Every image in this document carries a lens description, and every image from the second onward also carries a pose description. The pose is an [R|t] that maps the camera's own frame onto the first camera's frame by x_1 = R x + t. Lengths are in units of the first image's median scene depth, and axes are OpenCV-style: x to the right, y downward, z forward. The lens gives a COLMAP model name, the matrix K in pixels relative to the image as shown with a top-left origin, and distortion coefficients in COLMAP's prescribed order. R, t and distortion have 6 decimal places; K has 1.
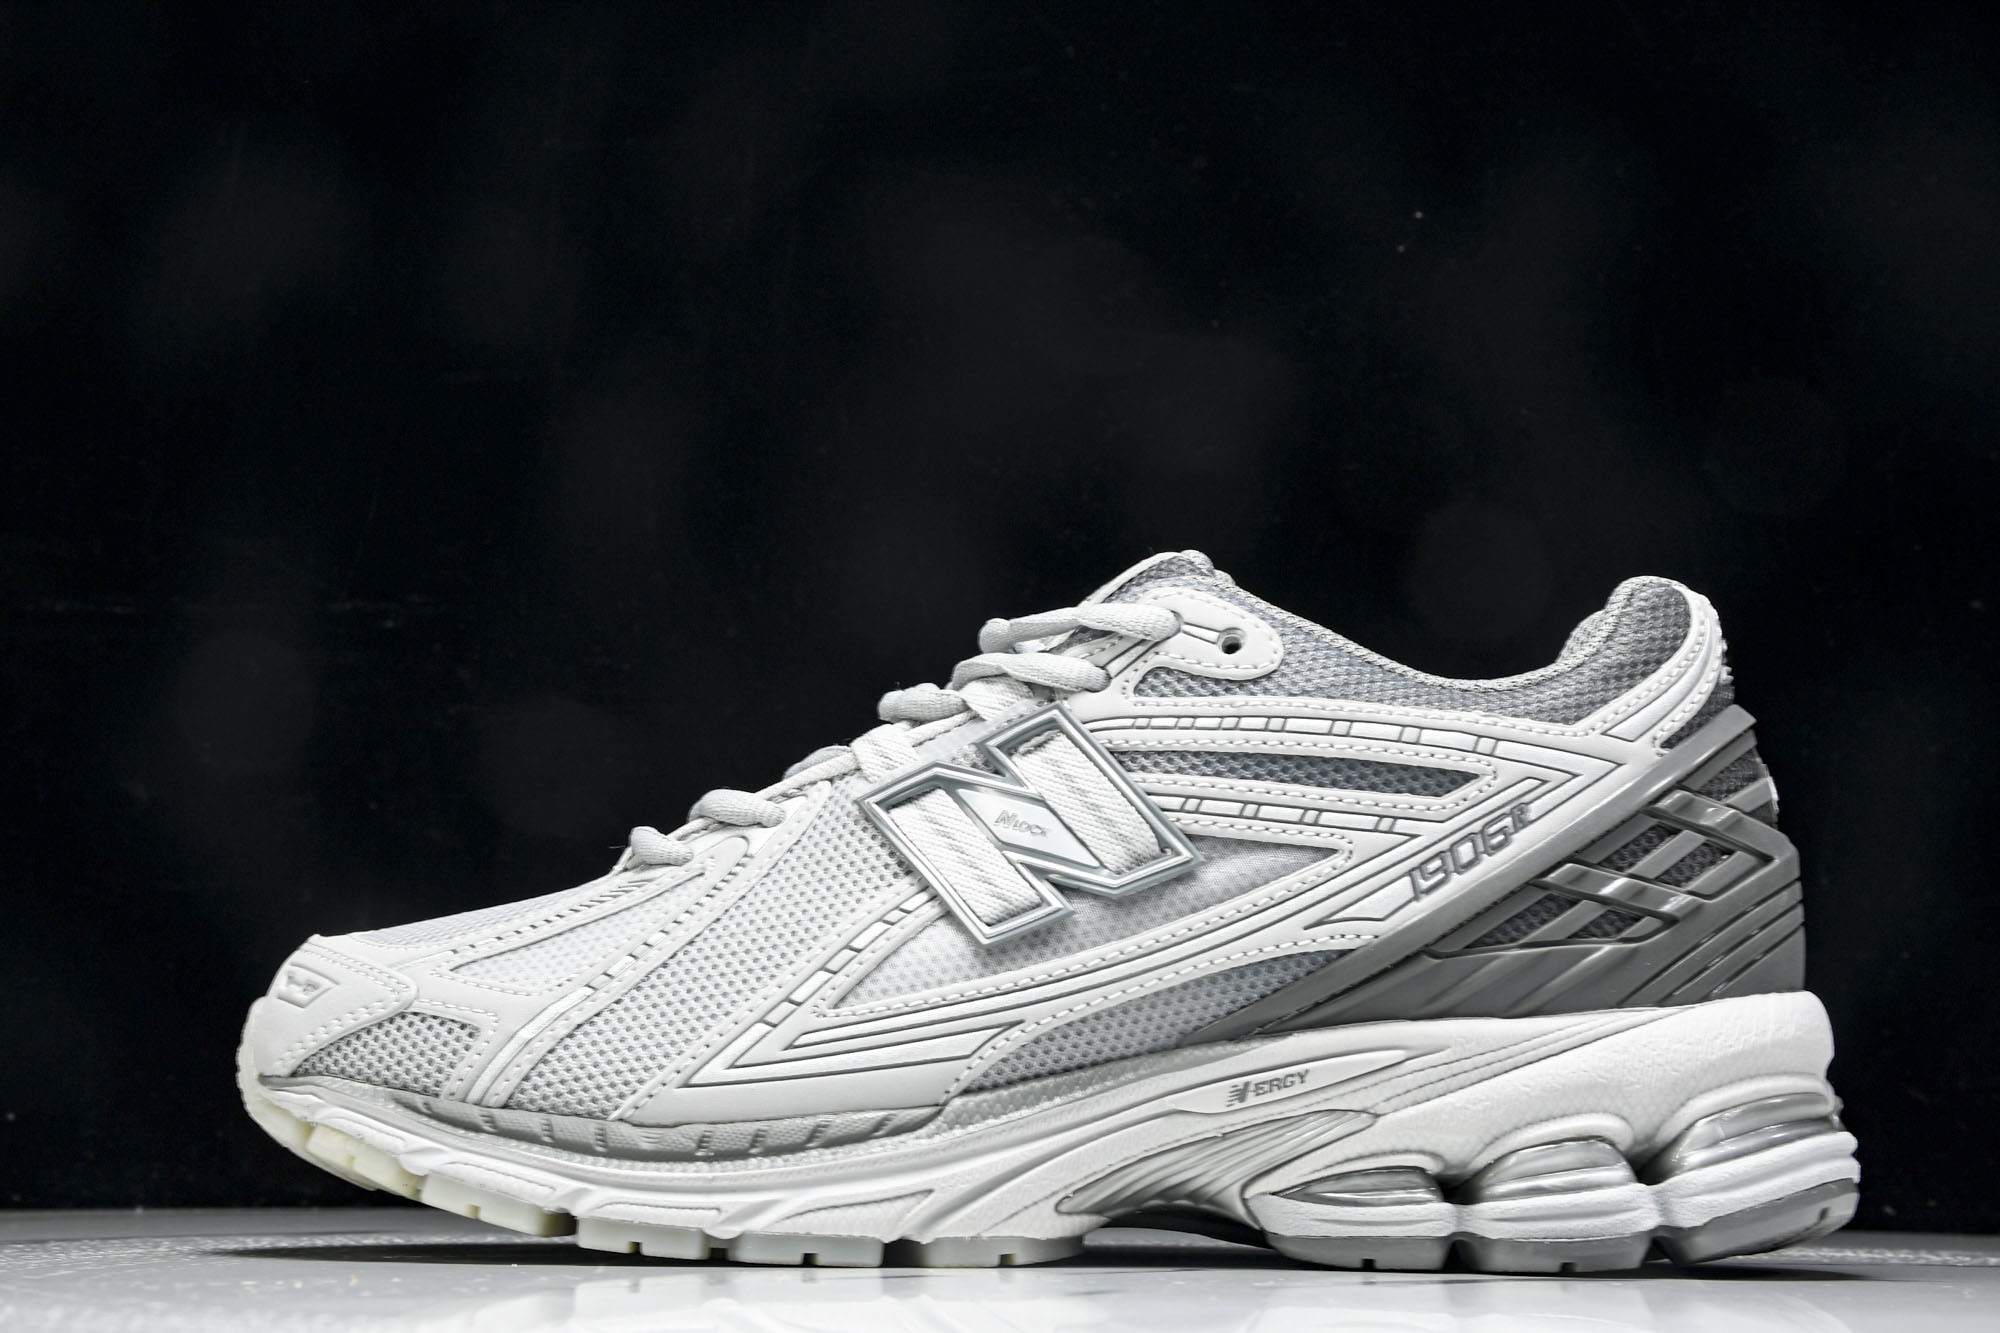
lens RADIAL K [[3314.7, 0, 1000.0], [0, 3314.7, 666.5], [0, 0, 1]] dist [0.032178, -0.003034]
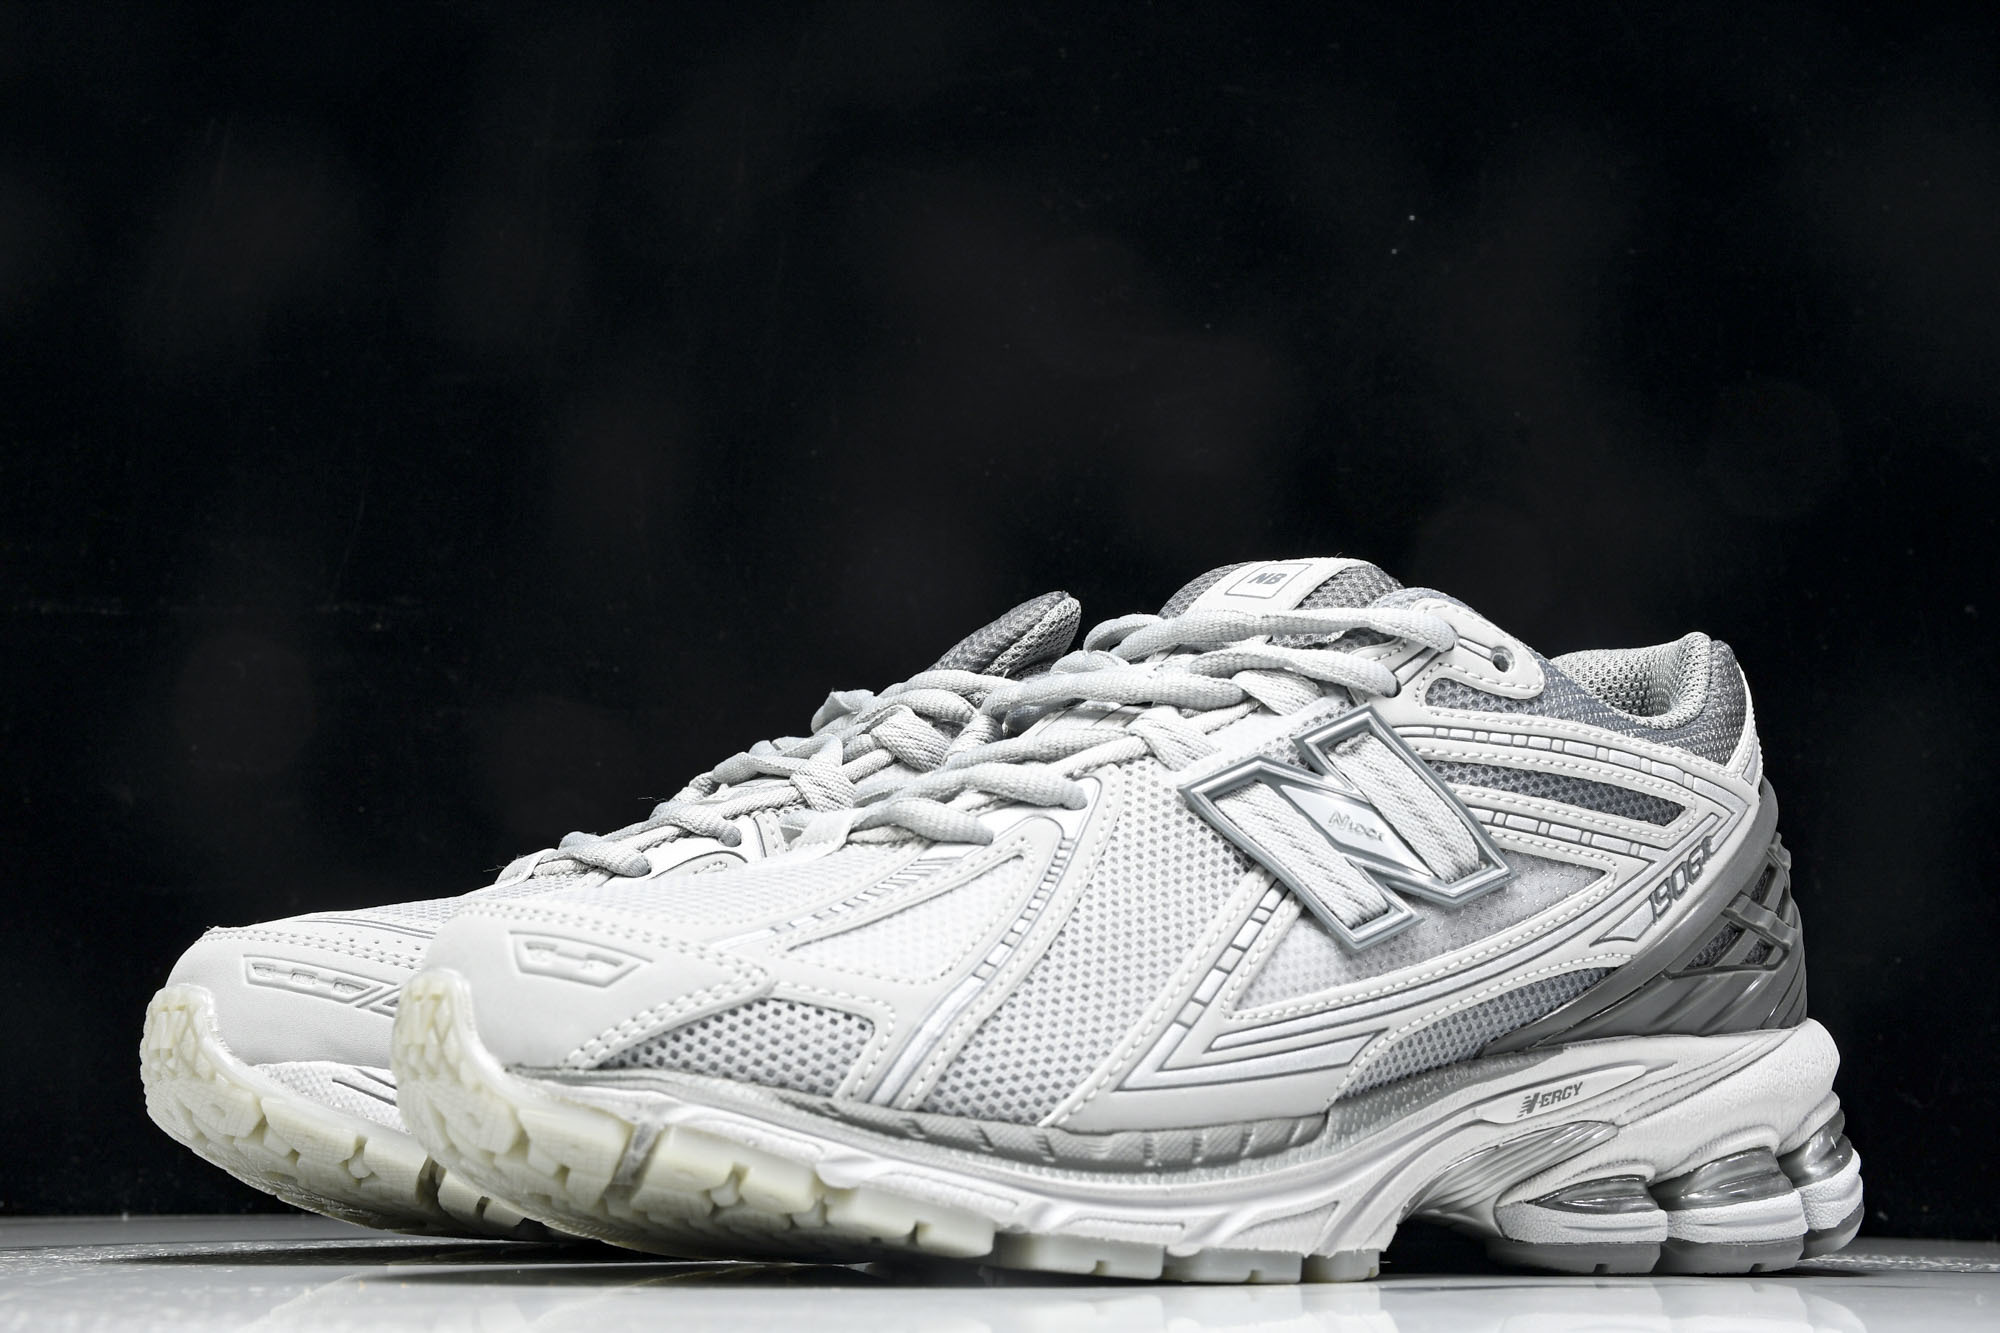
lens RADIAL K [[3314.7, 0, 1000.0], [0, 3314.7, 666.5], [0, 0, 1]] dist [0.032178, -0.003034]
pose [[0.783809, 0.091036, 0.614293, -0.690017], [-0.095295, 0.995113, -0.025879, 0.036264], [-0.613647, -0.038255, 0.788653, 0.297300]]
